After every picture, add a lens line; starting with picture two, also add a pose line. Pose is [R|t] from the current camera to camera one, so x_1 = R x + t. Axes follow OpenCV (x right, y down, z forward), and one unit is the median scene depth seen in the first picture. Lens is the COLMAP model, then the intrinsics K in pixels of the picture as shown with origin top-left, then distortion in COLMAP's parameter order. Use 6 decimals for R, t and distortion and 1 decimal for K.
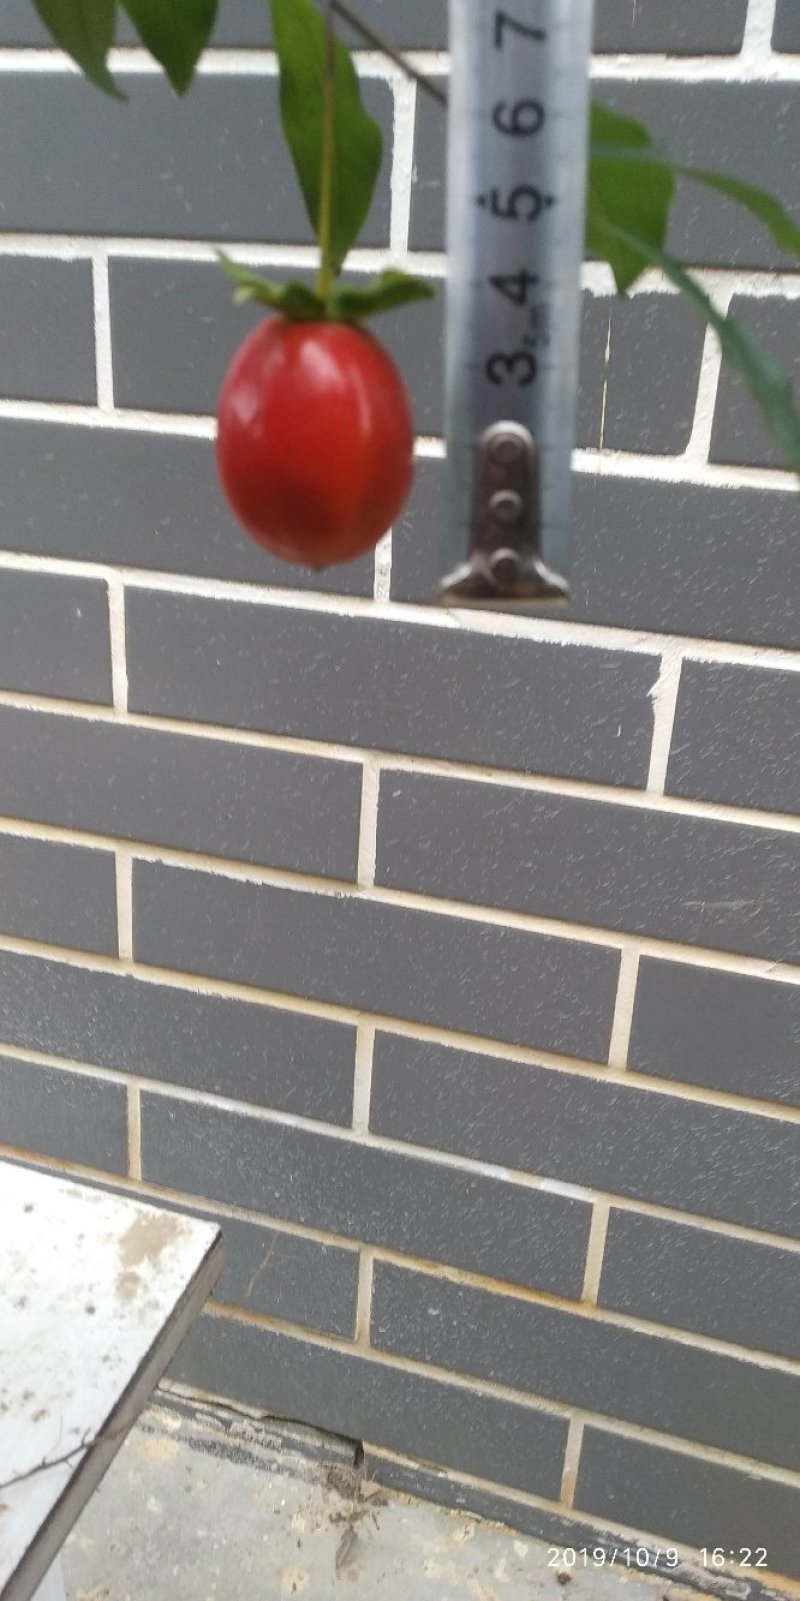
lens RADIAL K [[1236.2, 0, 410.3], [0, 1236.2, 758.1], [0, 0, 1]] dist [0.026313, -0.044762]
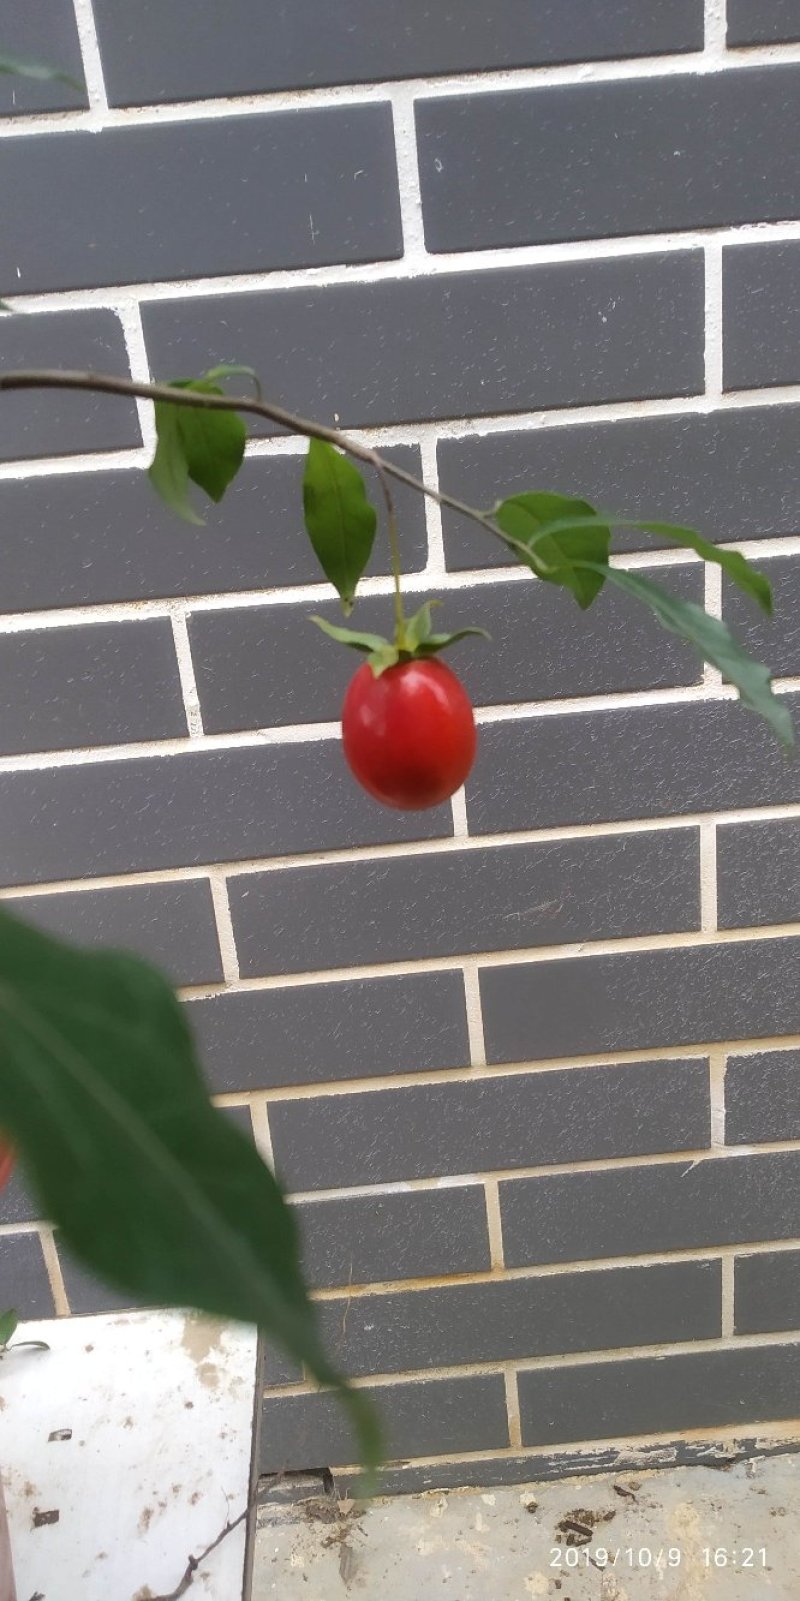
lens RADIAL K [[1236.2, 0, 410.3], [0, 1236.2, 758.1], [0, 0, 1]] dist [0.026313, -0.044762]
pose [[0.928355, -0.247104, 0.277663, -0.142073], [0.252568, 0.967438, 0.016512, -0.067365], [-0.272703, 0.054799, 0.960536, -0.128826]]
